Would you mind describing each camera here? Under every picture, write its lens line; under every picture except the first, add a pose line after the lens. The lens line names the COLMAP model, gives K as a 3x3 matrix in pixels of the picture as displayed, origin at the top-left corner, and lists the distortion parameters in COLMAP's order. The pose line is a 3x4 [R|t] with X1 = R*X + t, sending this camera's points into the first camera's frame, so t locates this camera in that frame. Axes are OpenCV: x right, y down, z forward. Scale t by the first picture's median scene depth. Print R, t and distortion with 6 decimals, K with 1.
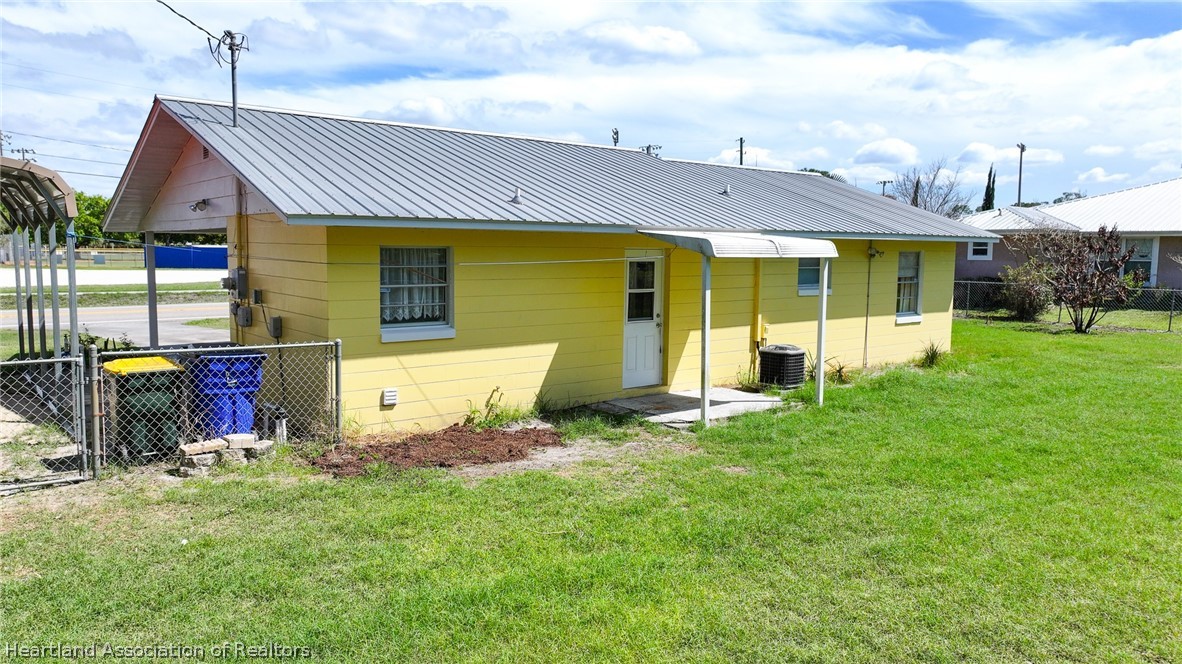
lens RADIAL K [[830.2, 0, 591.5], [0, 830.2, 326.5], [0, 0, 1]] dist [0.002203, 0.010025]
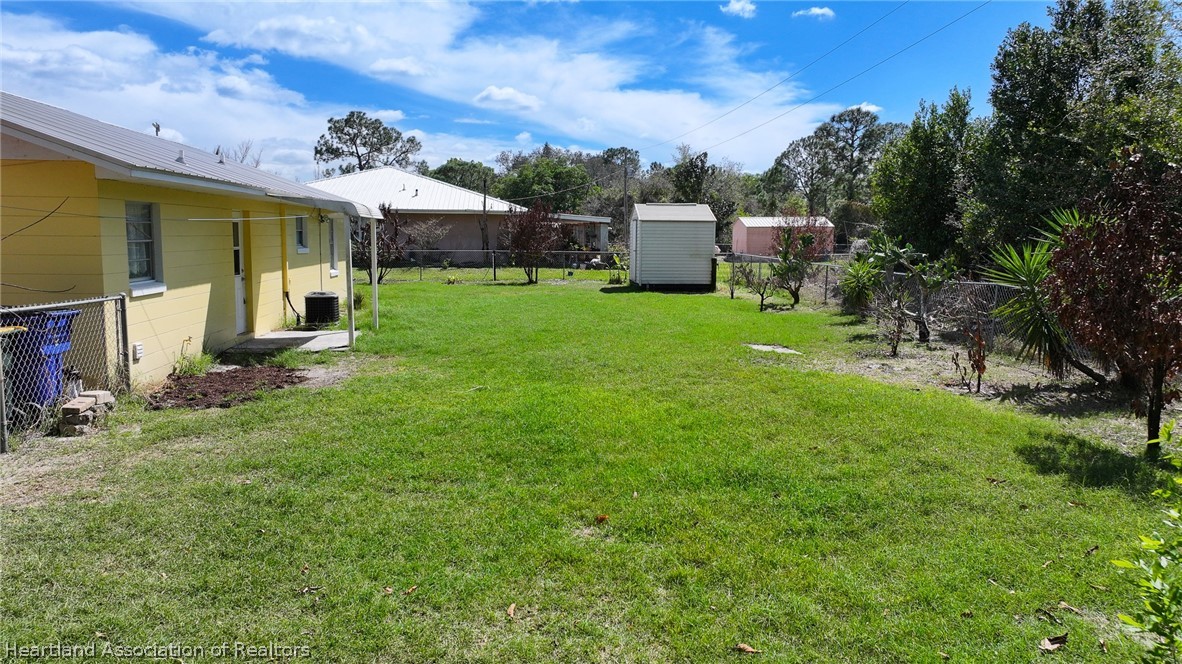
lens RADIAL K [[830.2, 0, 591.5], [0, 830.2, 326.5], [0, 0, 1]] dist [0.002203, 0.010025]
pose [[0.549329, -0.096905, 0.829968, -0.703141], [0.076735, 0.994906, 0.065375, 0.029017], [-0.832075, 0.027776, 0.553967, -0.015948]]
